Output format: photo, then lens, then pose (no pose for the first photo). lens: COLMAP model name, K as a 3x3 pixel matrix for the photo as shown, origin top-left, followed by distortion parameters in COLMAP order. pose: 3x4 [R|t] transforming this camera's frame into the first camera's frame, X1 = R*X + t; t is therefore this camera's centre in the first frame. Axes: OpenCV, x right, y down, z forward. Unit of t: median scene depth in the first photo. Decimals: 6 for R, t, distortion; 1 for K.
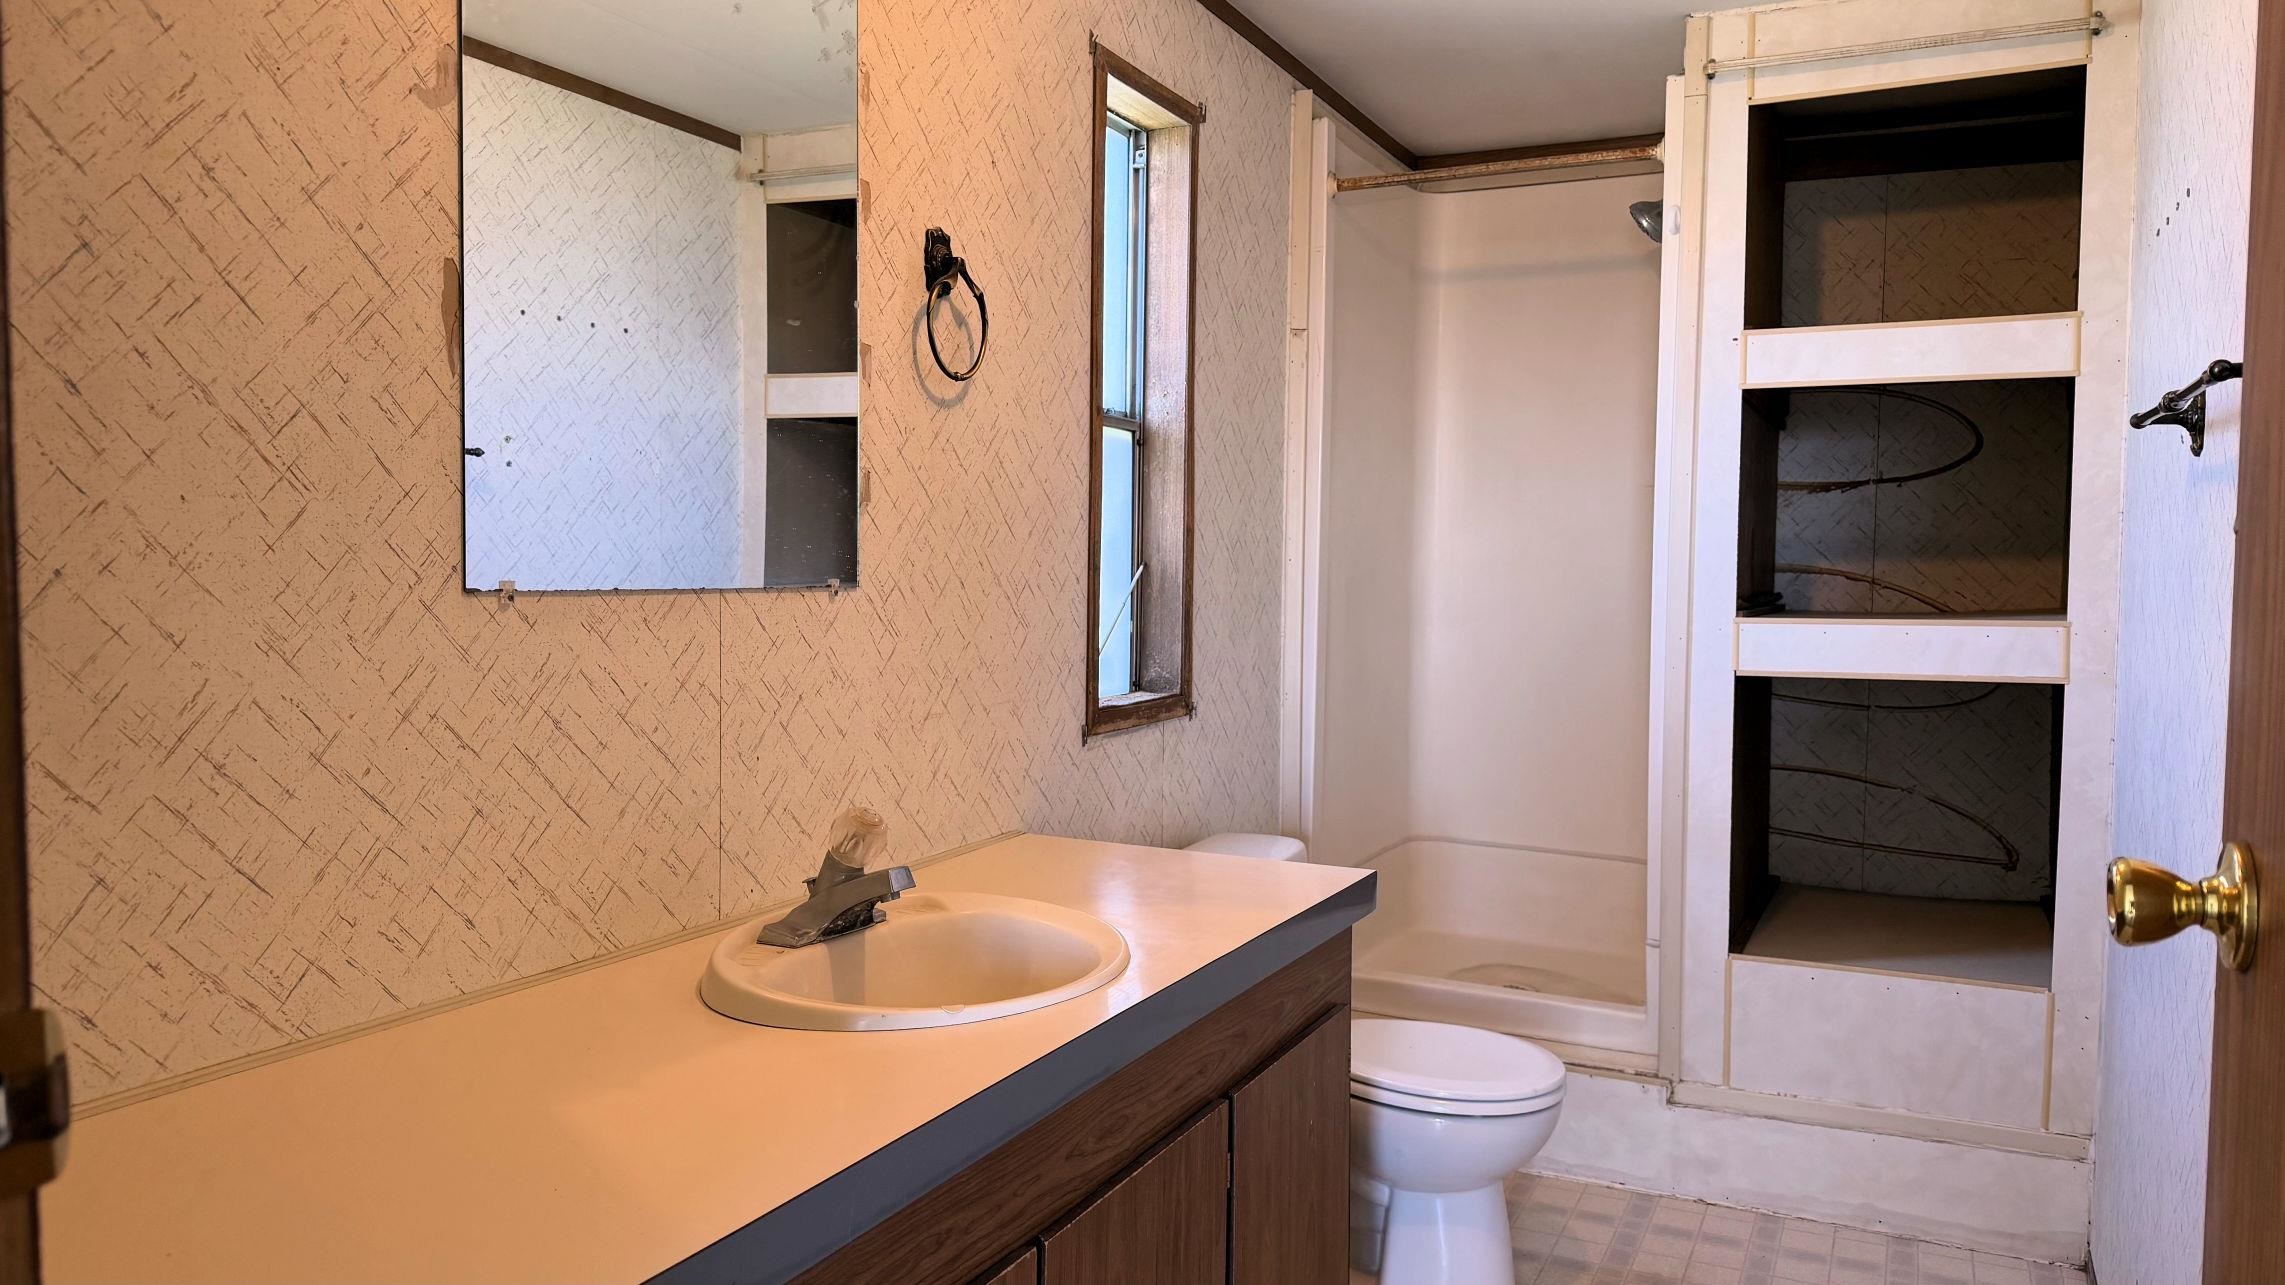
lens RADIAL K [[1576.0, 0, 1142.1], [0, 1576.0, 640.8], [0, 0, 1]] dist [0.011242, -0.002863]
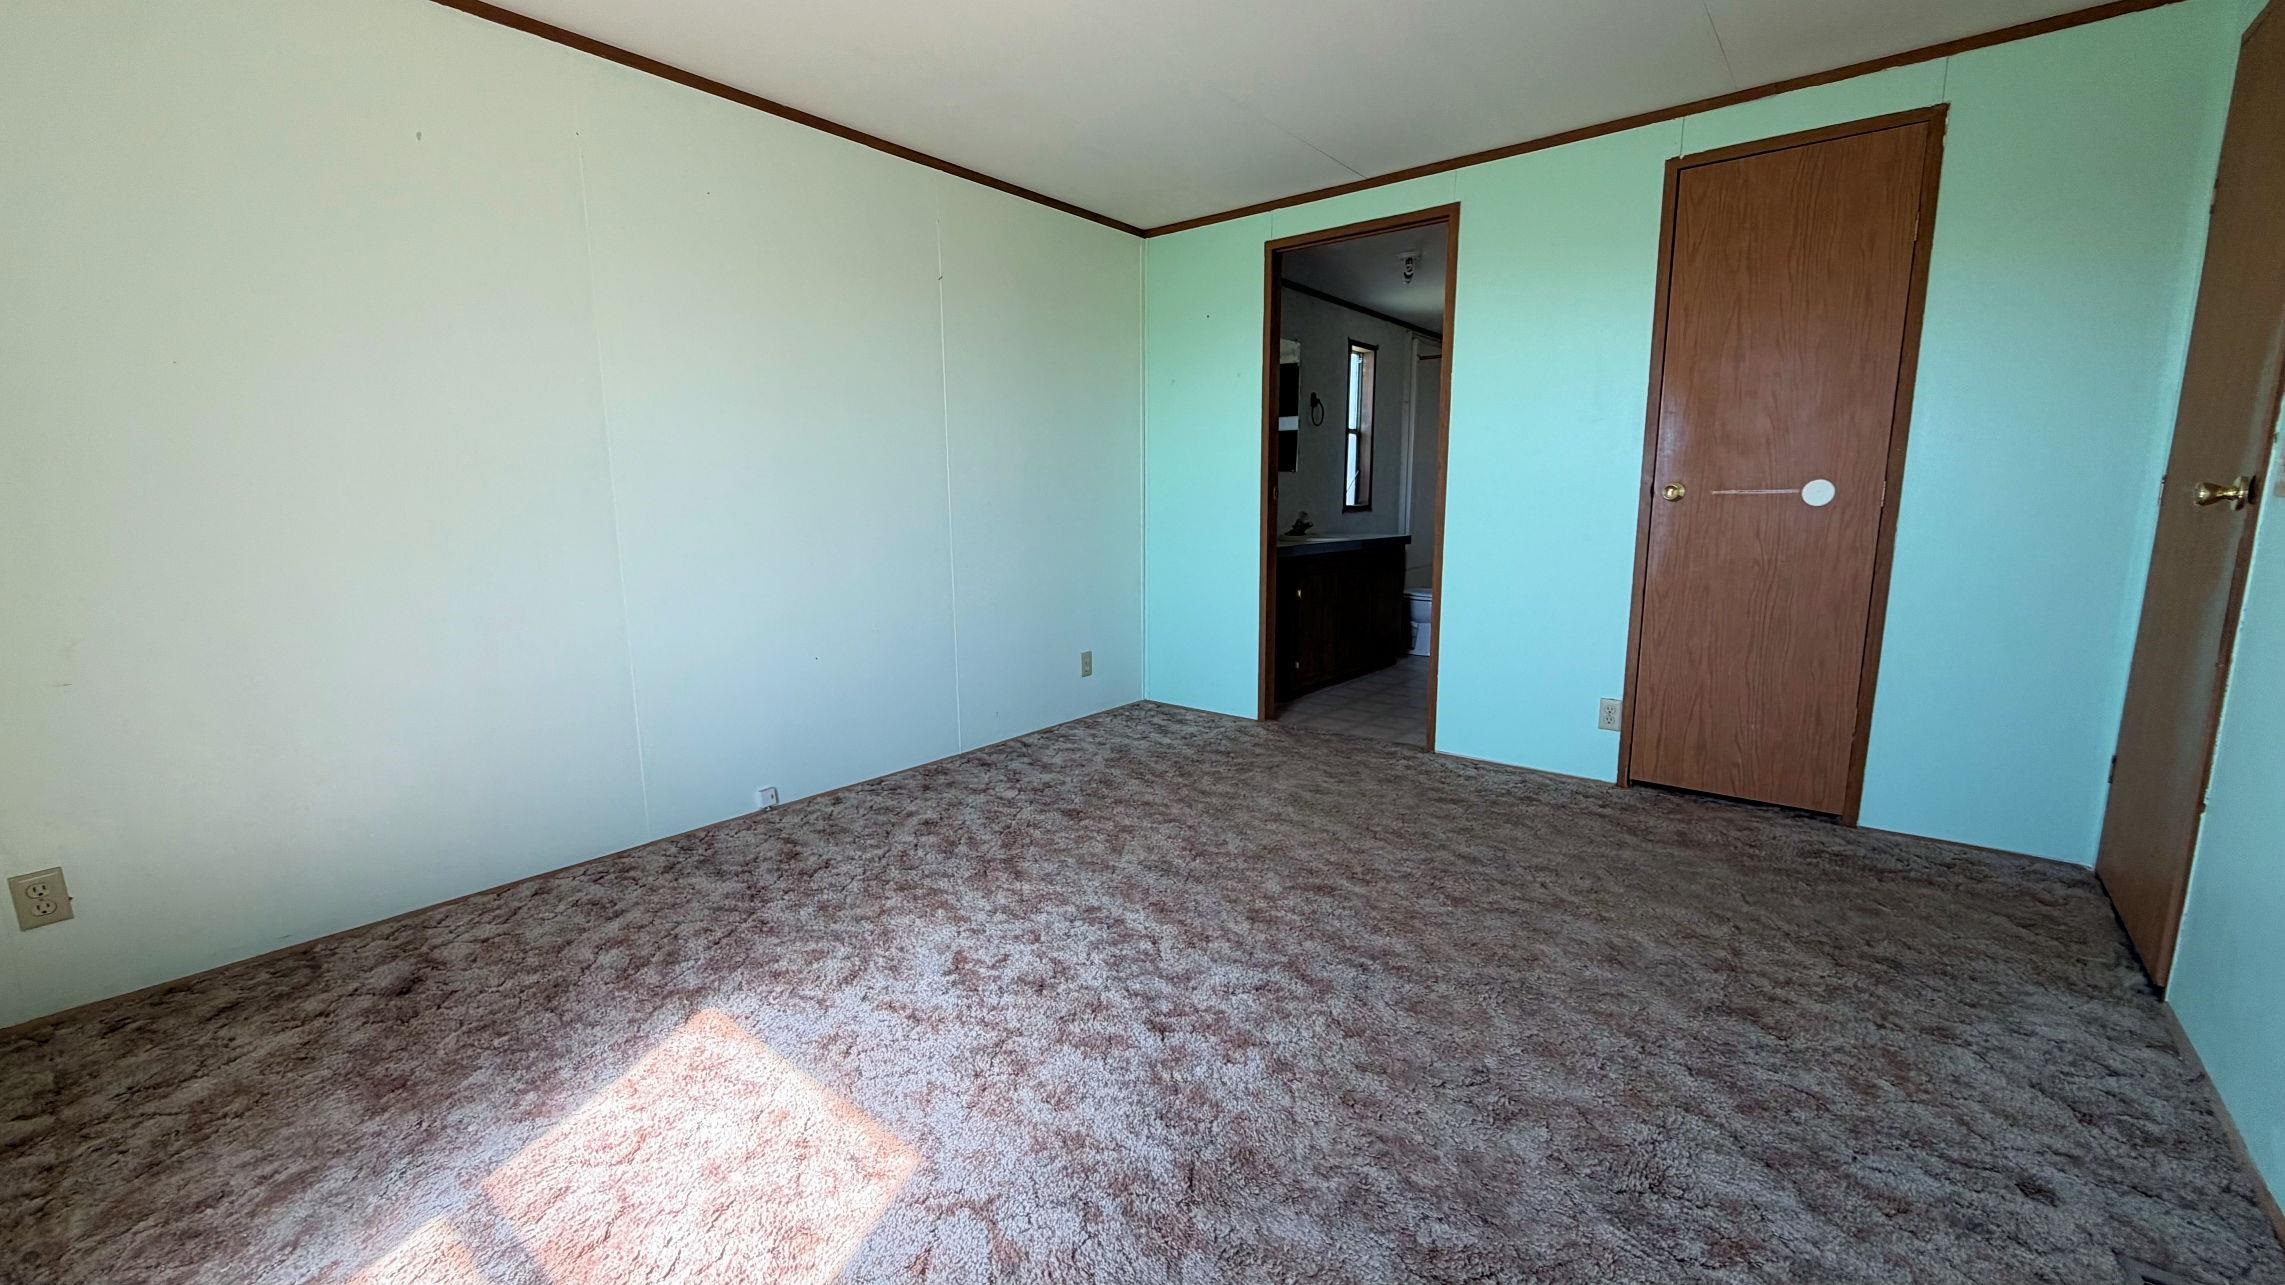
lens RADIAL K [[923.1, 0, 1143.0], [0, 923.1, 643.5], [0, 0, 1]] dist [0.000037, 0.000000]
pose [[0.973294, 0.022231, -0.228481, 0.012453], [0.002201, 0.994351, 0.106122, 0.131232], [0.229550, -0.103790, 0.967747, -1.329225]]
